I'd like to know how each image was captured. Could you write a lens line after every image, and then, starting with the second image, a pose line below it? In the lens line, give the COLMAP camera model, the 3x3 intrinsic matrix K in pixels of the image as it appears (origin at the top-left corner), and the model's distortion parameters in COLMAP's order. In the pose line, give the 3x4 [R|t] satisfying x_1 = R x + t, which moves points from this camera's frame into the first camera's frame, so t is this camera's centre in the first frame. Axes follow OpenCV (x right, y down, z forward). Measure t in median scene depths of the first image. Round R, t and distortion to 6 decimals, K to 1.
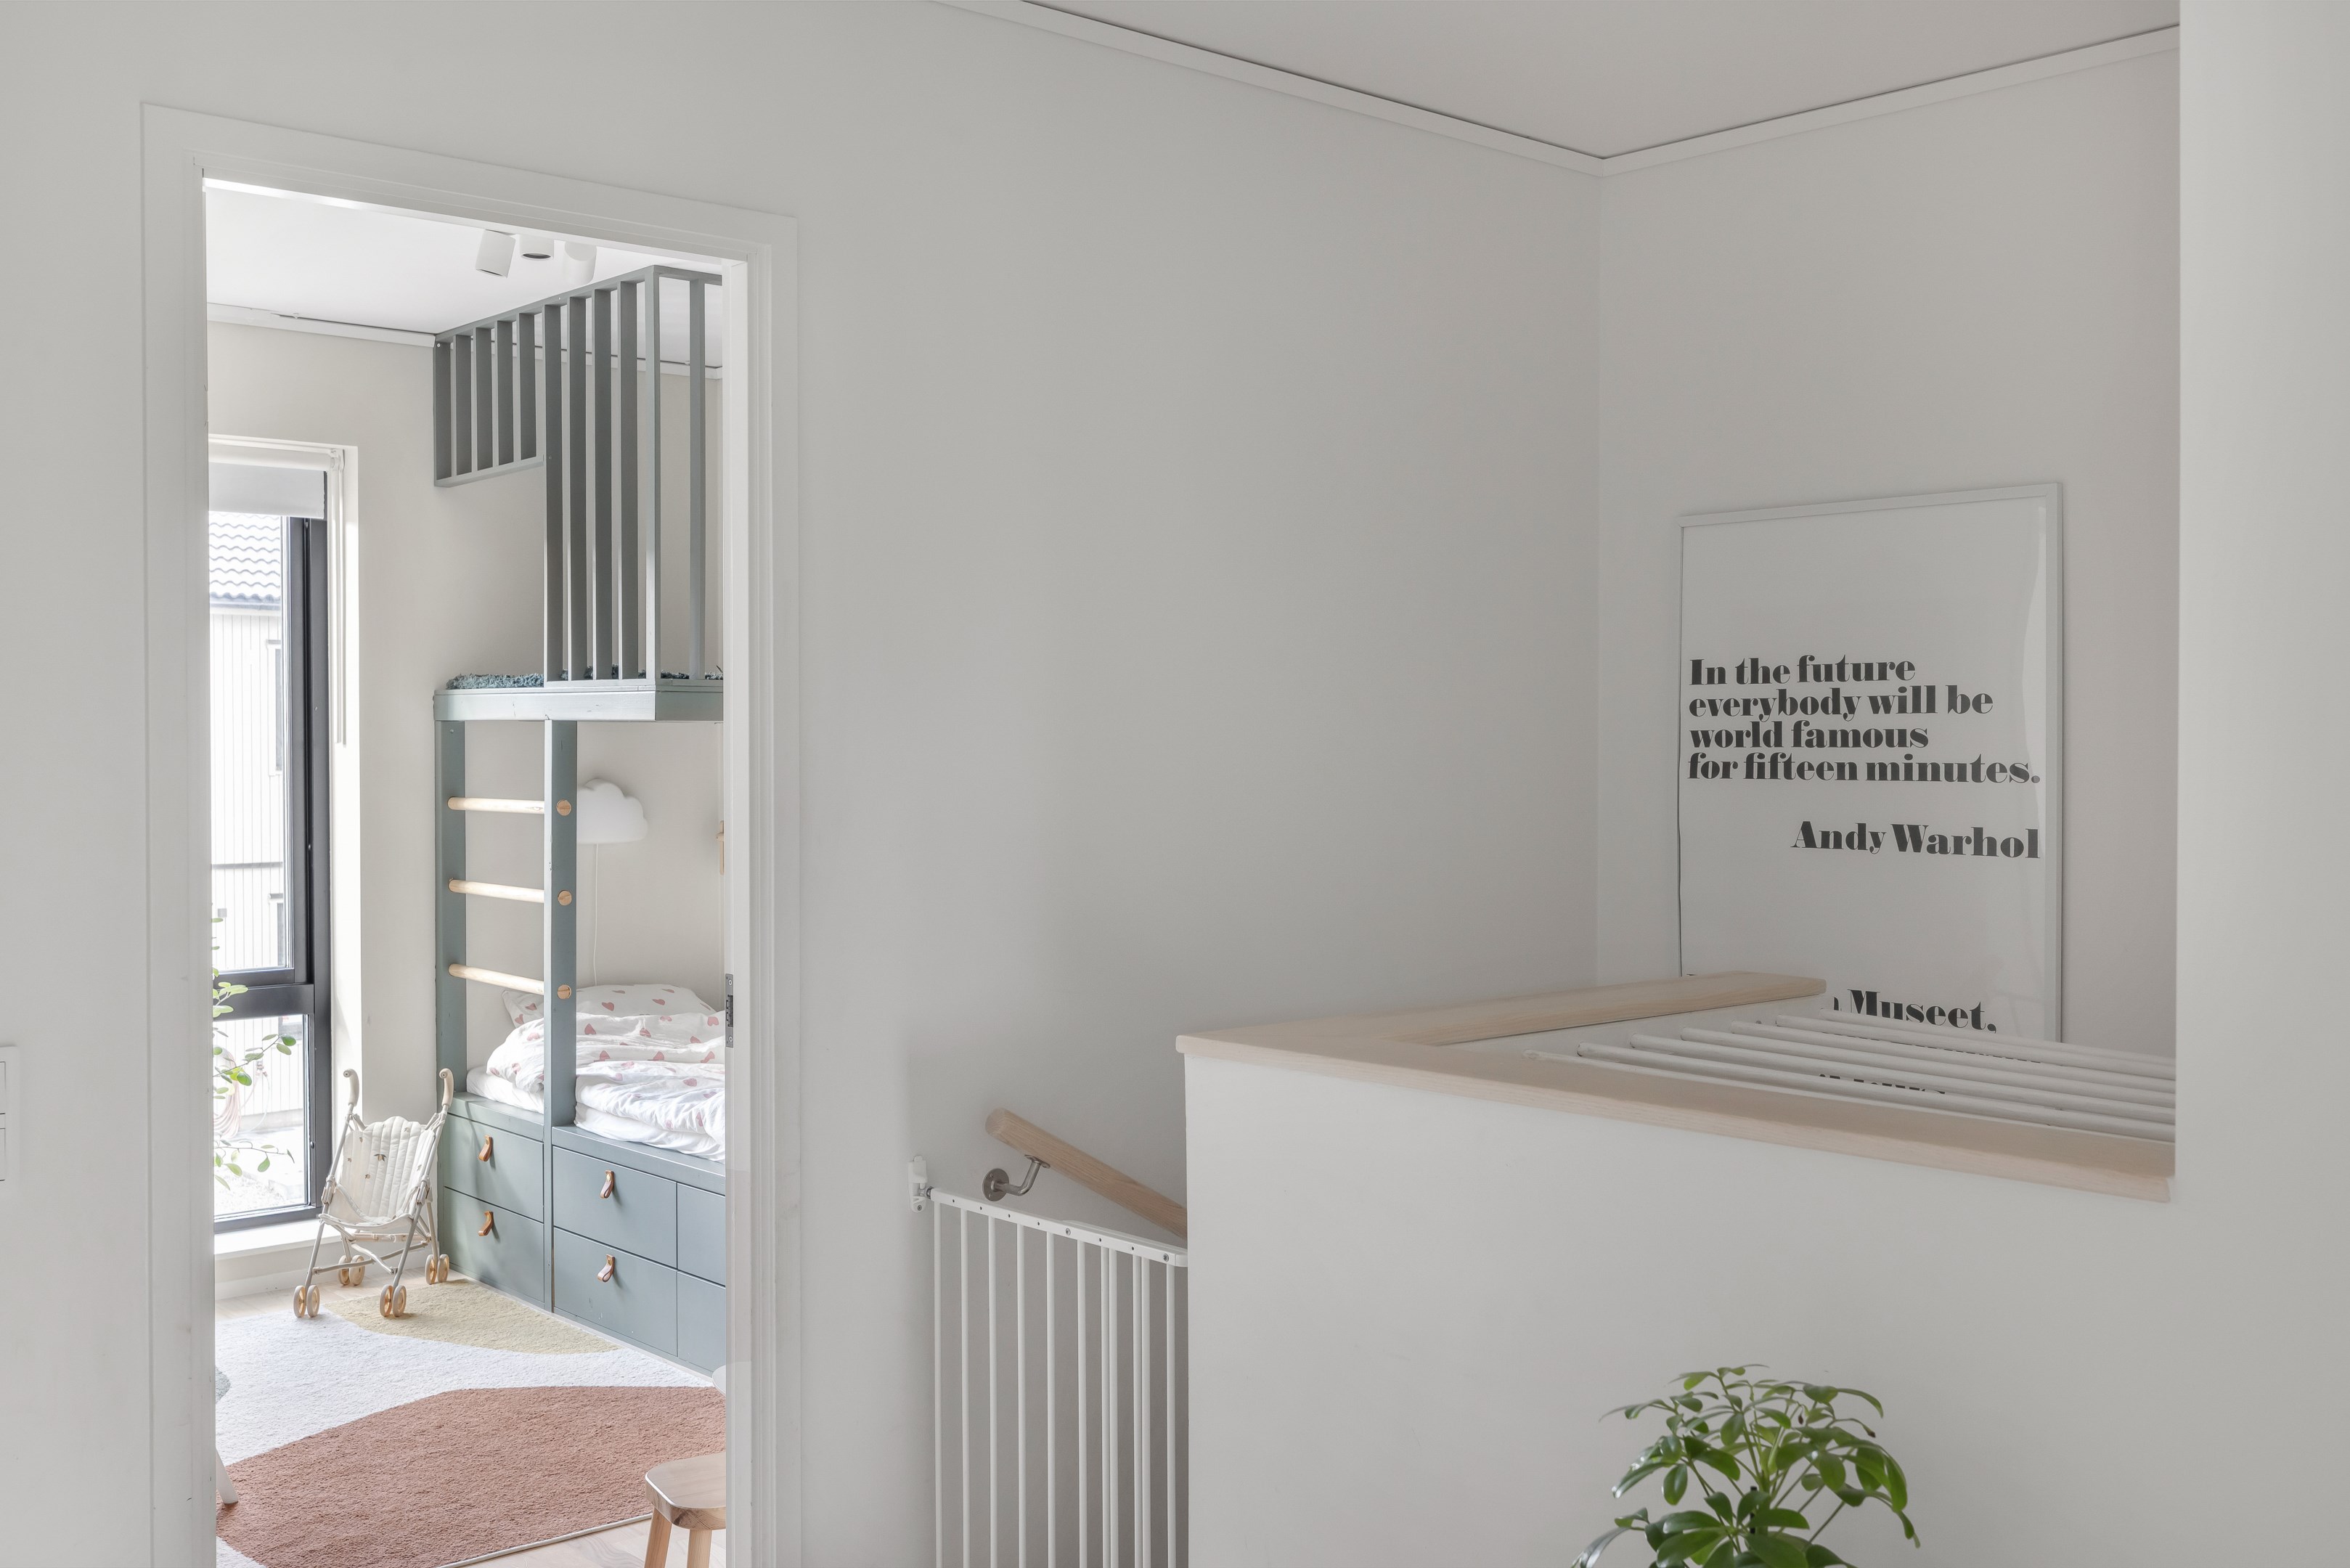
lens RADIAL K [[2271.2, 0, 1177.2], [0, 2271.2, 779.5], [0, 0, 1]] dist [-0.000673, 0.000000]
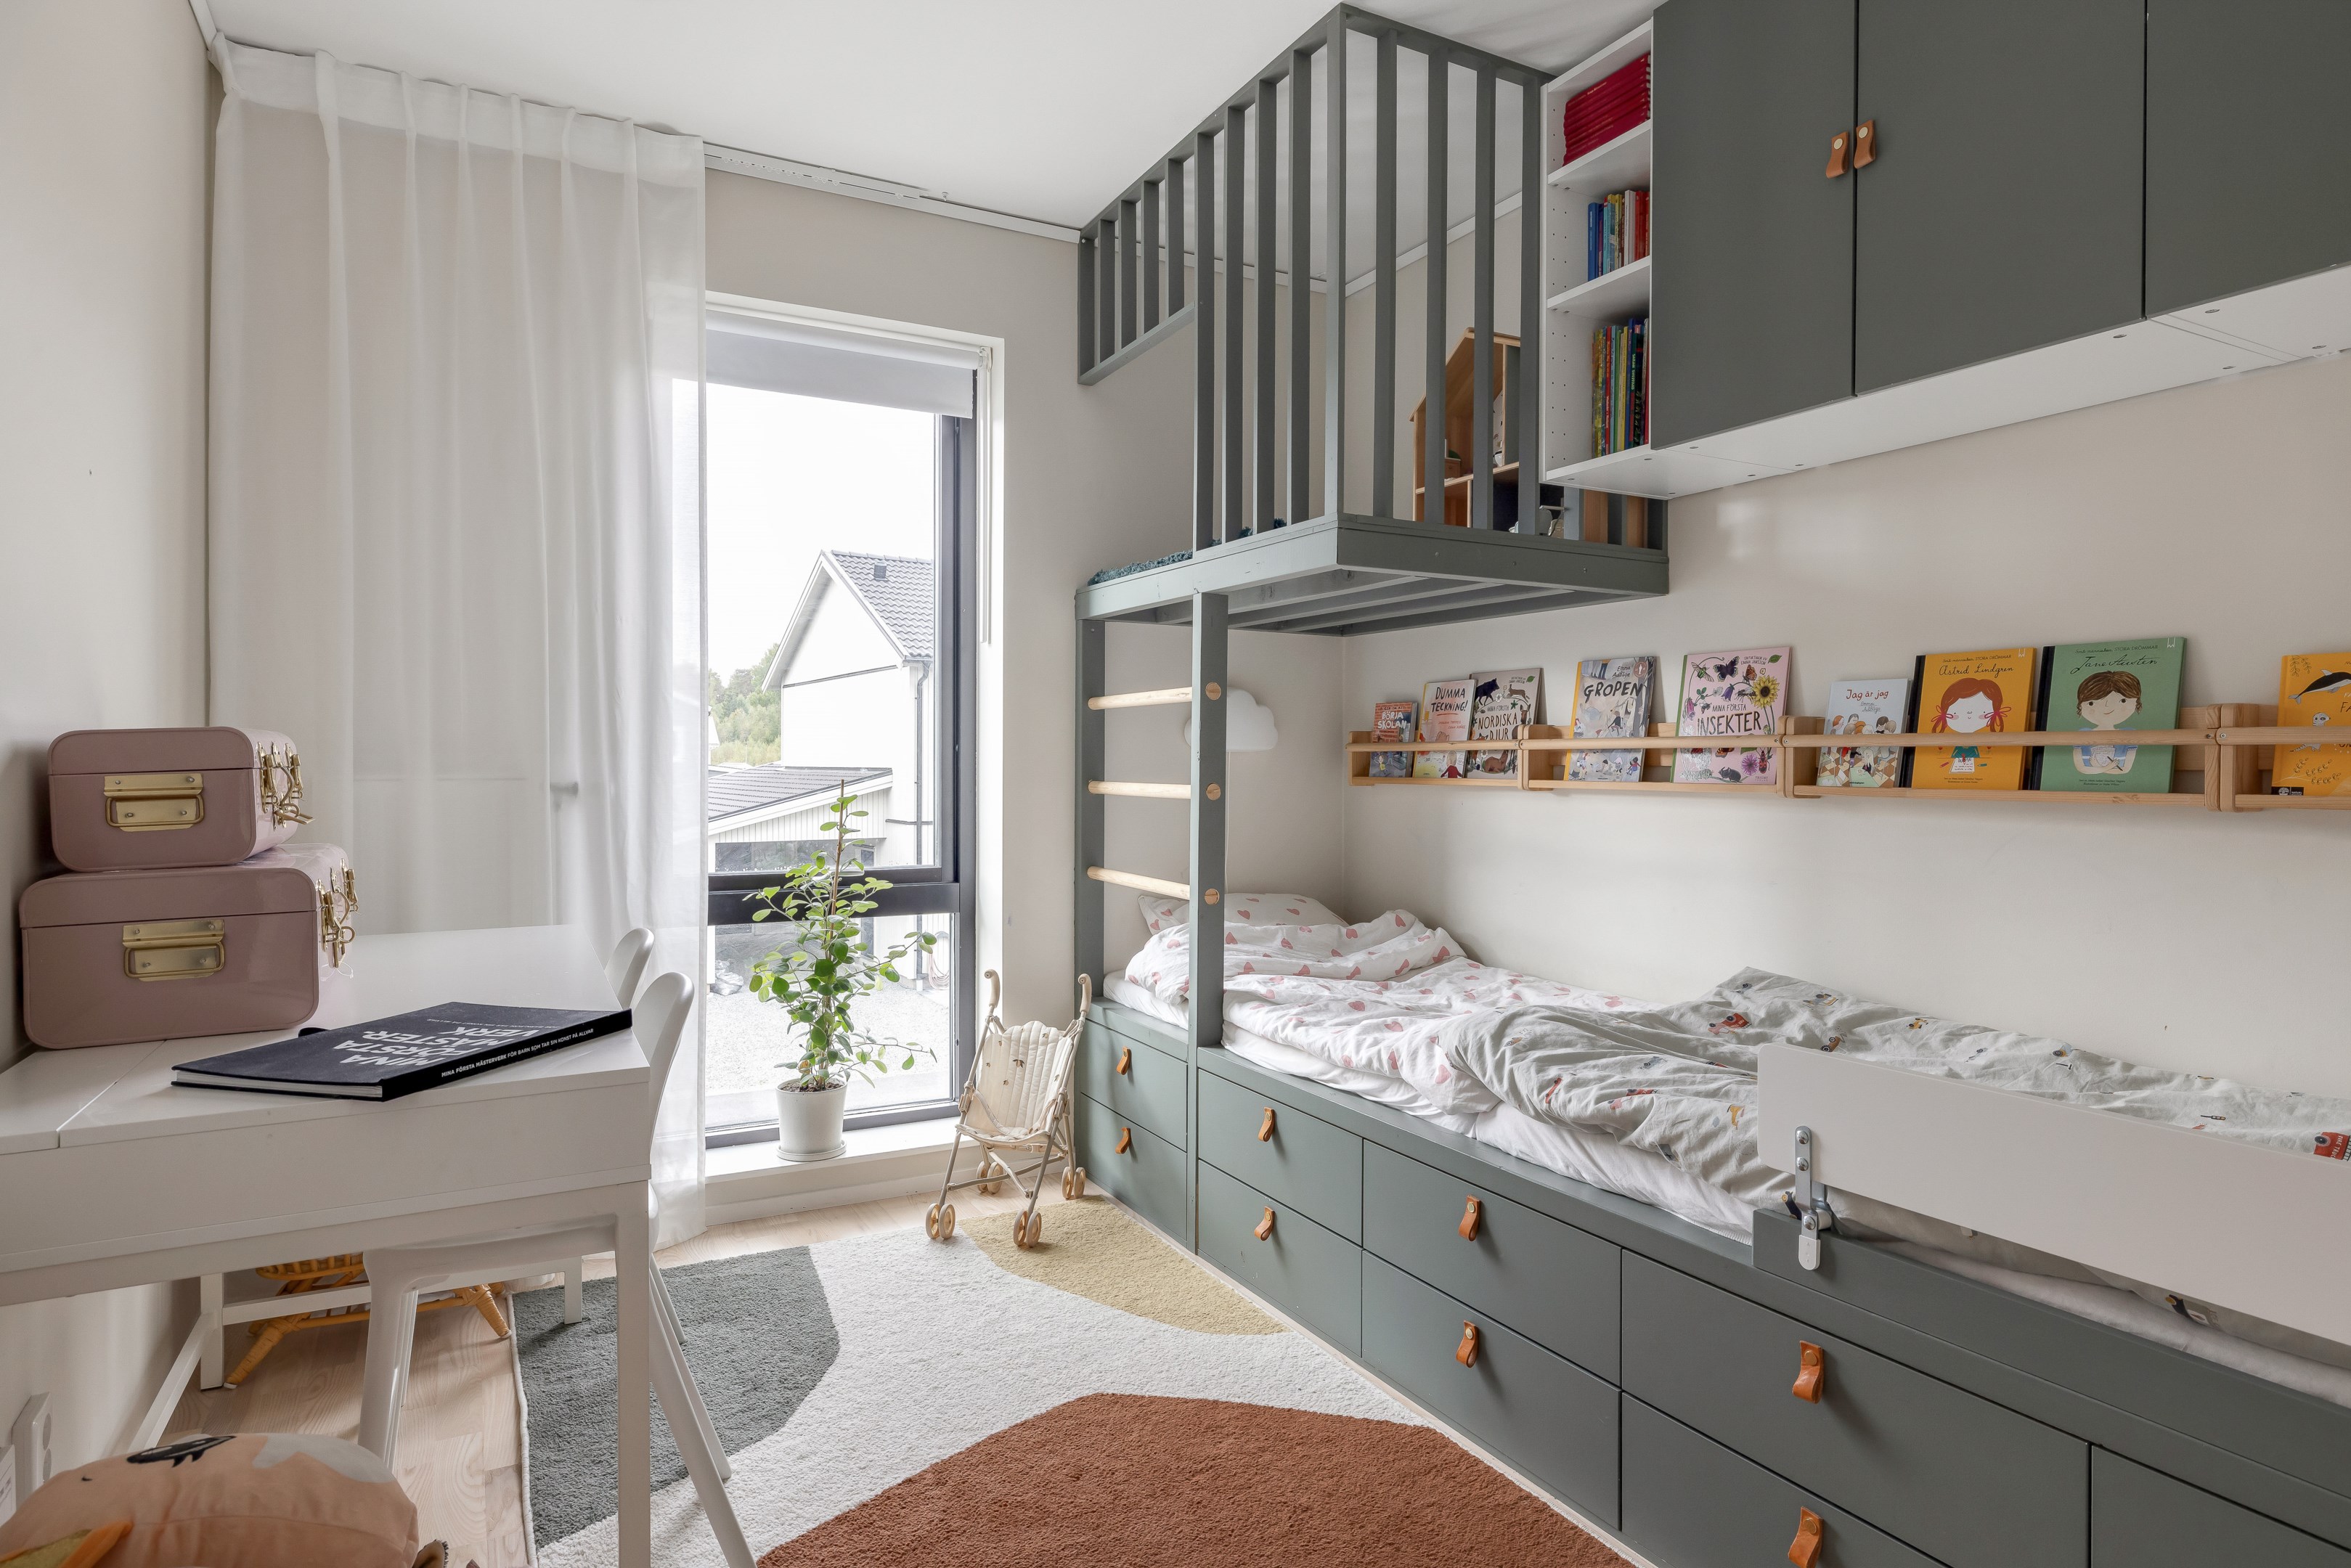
lens RADIAL K [[1335.7, 0, 1168.6], [0, 1335.7, 786.3], [0, 0, 1]] dist [0.004289, -0.000398]
pose [[0.970477, 0.009060, -0.241022, -0.164914], [-0.009244, 0.999957, 0.000365, 0.051507], [0.241015, 0.001874, 0.970519, 0.499579]]
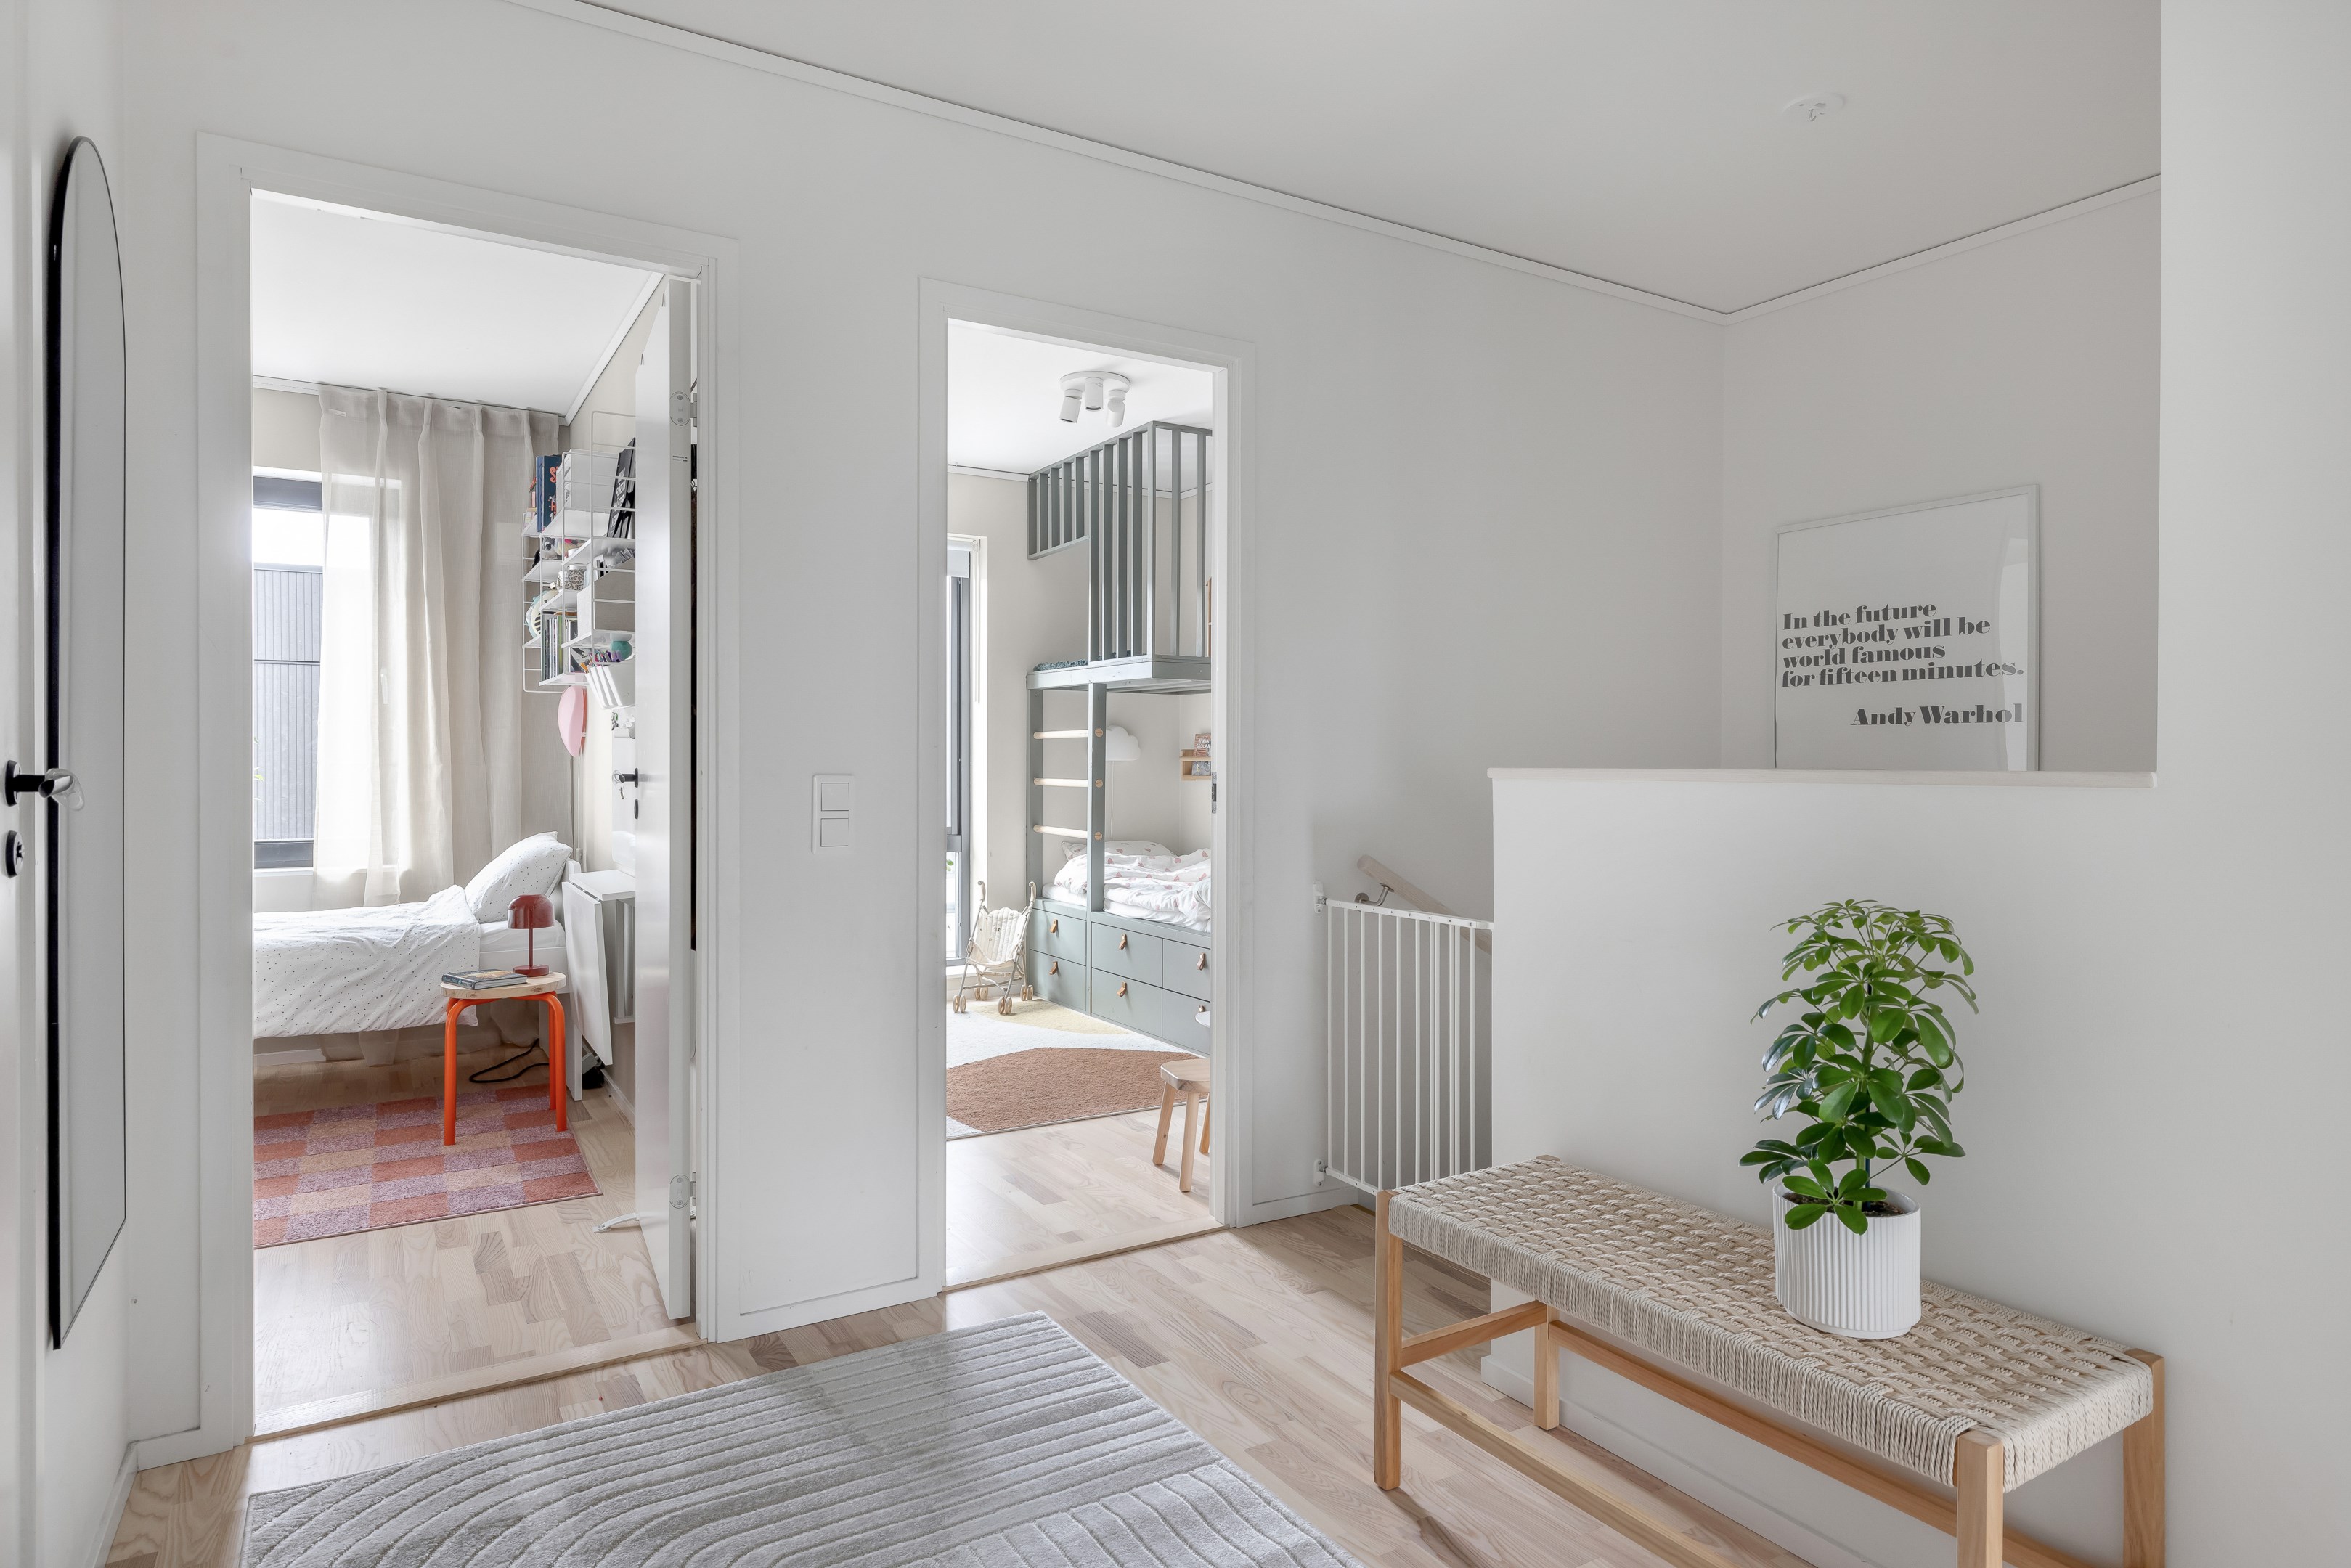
lens RADIAL K [[1335.7, 0, 1173.6], [0, 1335.7, 774.7], [0, 0, 1]] dist [0.004289, -0.000398]
pose [[0.982987, 0.005465, -0.183592, -0.020853], [-0.006961, 0.999948, -0.007501, 0.054581], [0.183542, 0.008652, 0.982974, -0.017966]]
